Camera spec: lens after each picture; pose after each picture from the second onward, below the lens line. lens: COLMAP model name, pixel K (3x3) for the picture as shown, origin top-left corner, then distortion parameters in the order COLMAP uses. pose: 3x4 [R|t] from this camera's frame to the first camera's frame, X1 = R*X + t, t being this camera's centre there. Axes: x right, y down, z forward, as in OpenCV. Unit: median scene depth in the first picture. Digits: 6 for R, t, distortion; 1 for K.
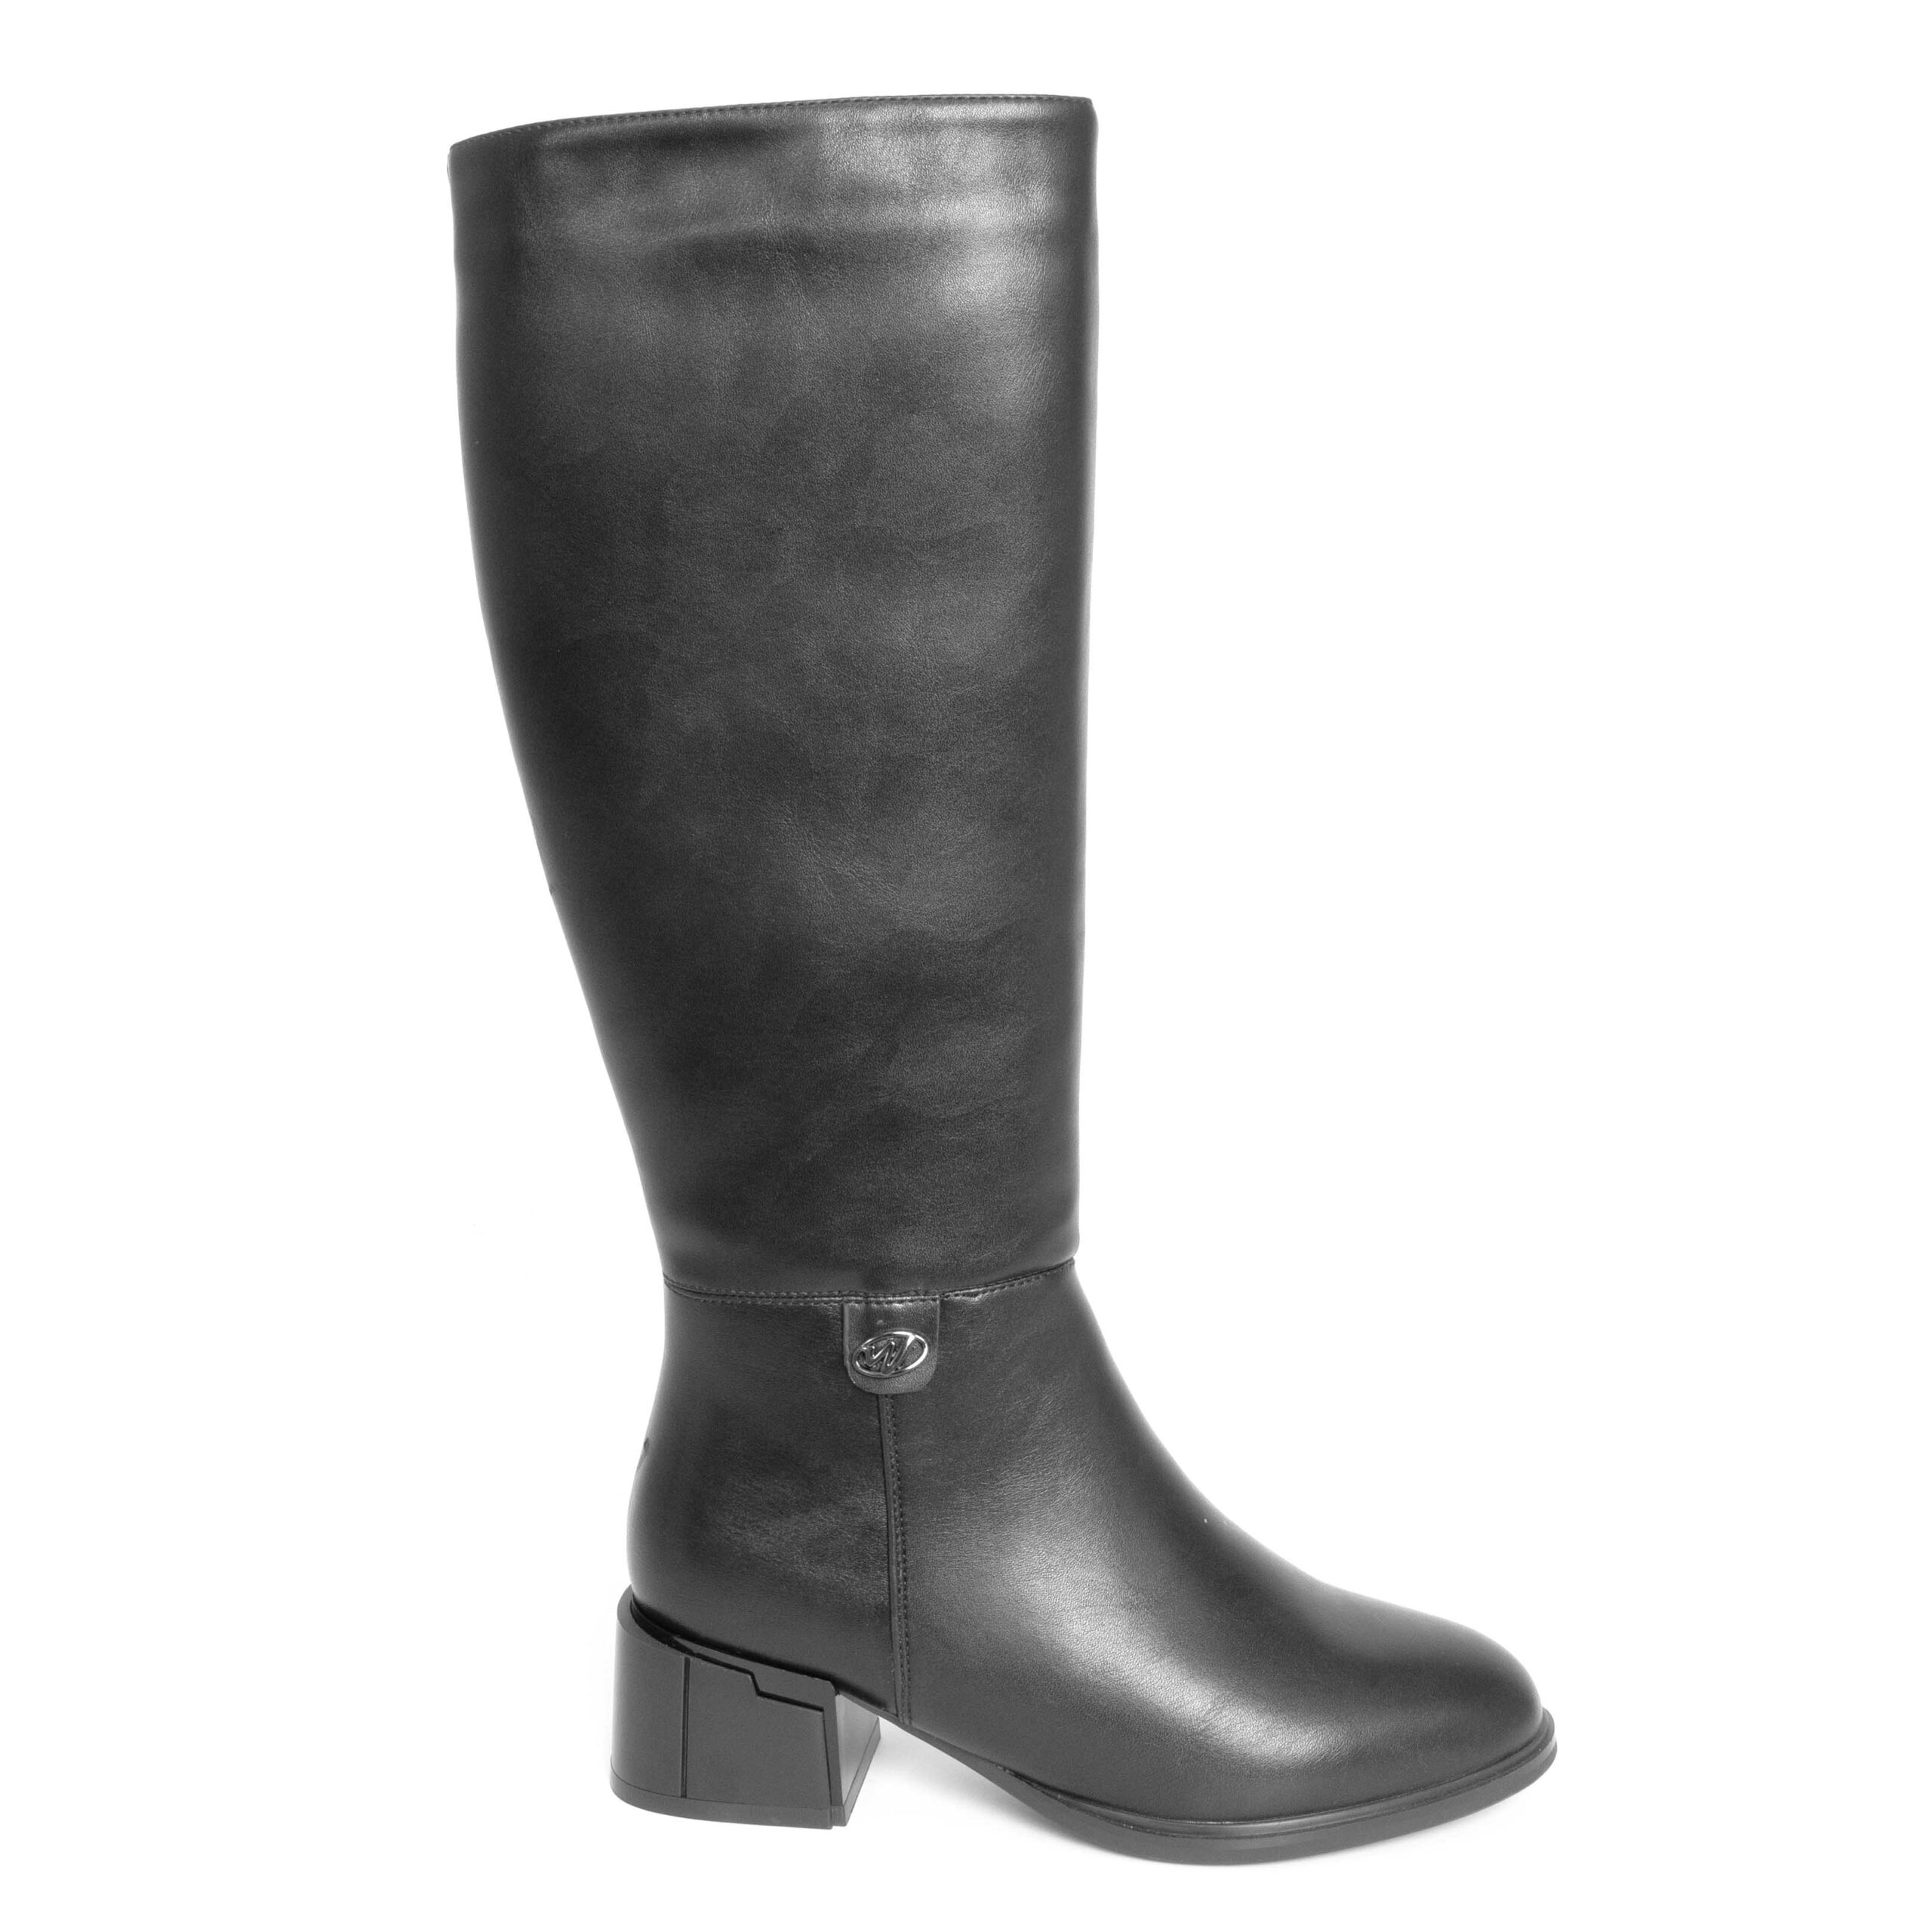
lens RADIAL K [[1823.2, 0, 971.9], [0, 1823.2, 955.4], [0, 0, 1]] dist [-0.015940, 0.000000]
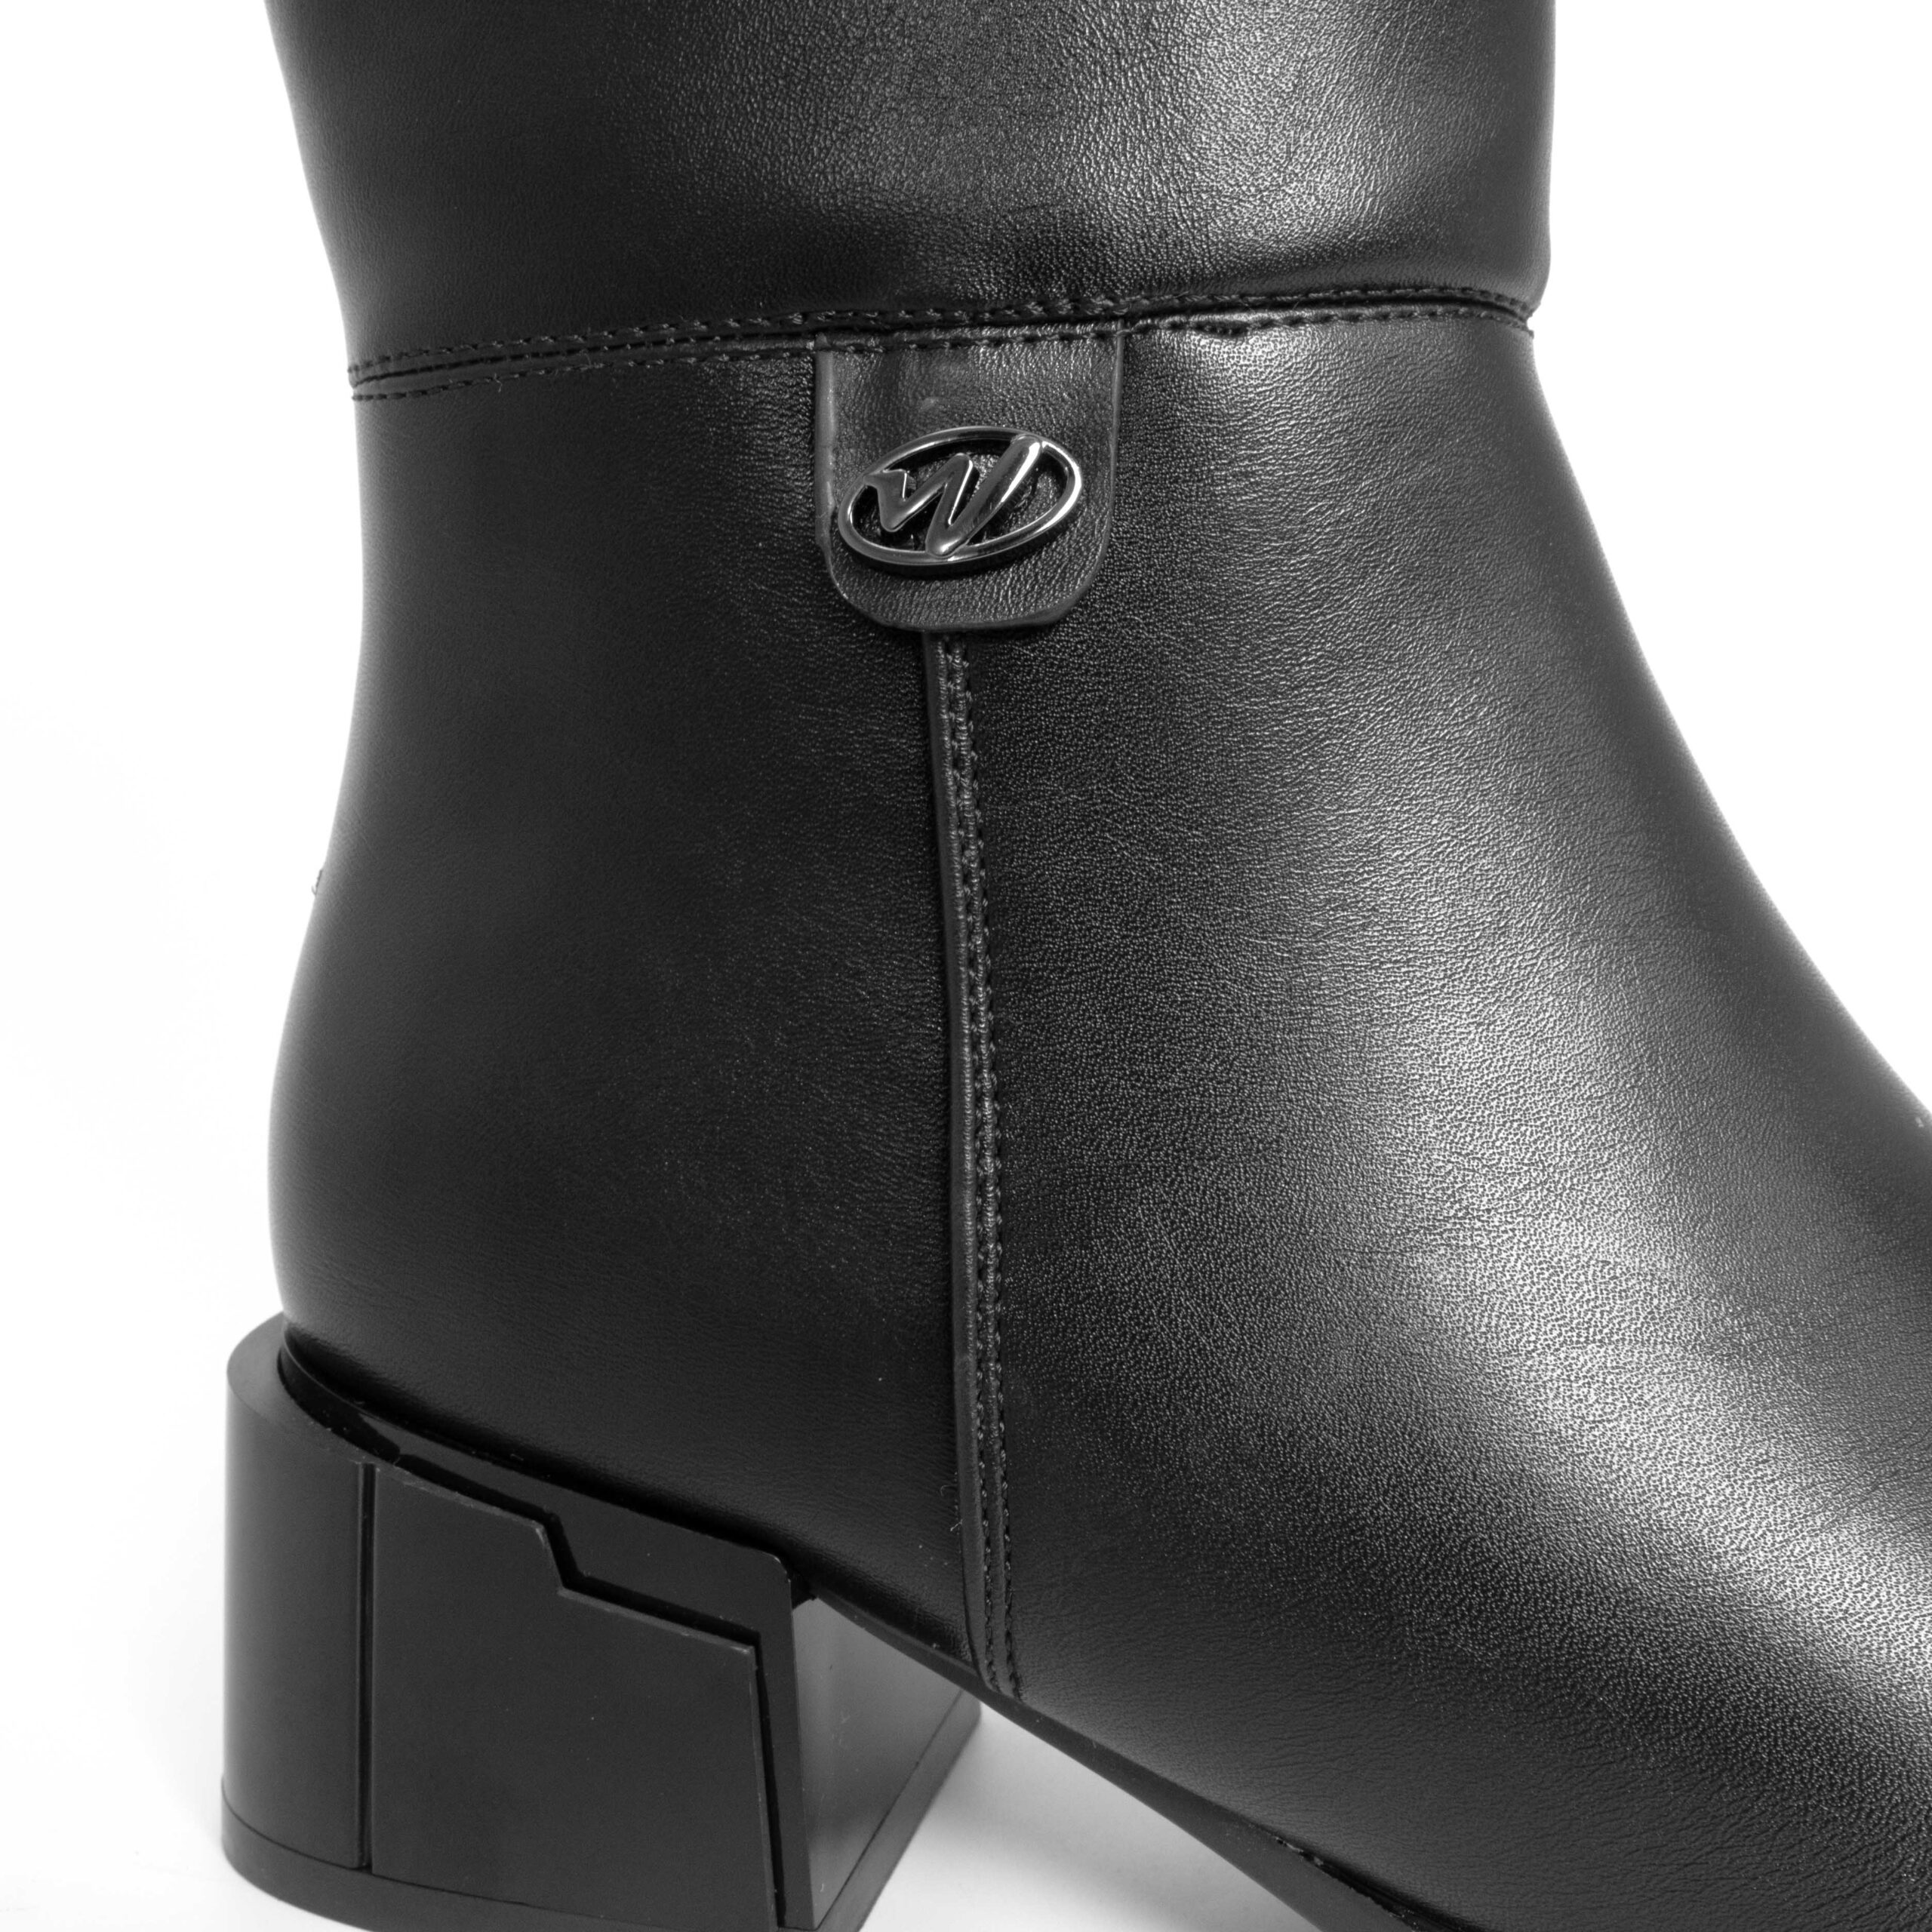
lens RADIAL K [[1823.2, 0, 963.1], [0, 1823.2, 966.0], [0, 0, 1]] dist [-0.015940, 0.000000]
pose [[0.993121, 0.011210, -0.116555, -0.006658], [-0.012595, 0.999858, -0.011156, 0.293461], [0.116413, 0.012548, 0.993122, 0.668516]]
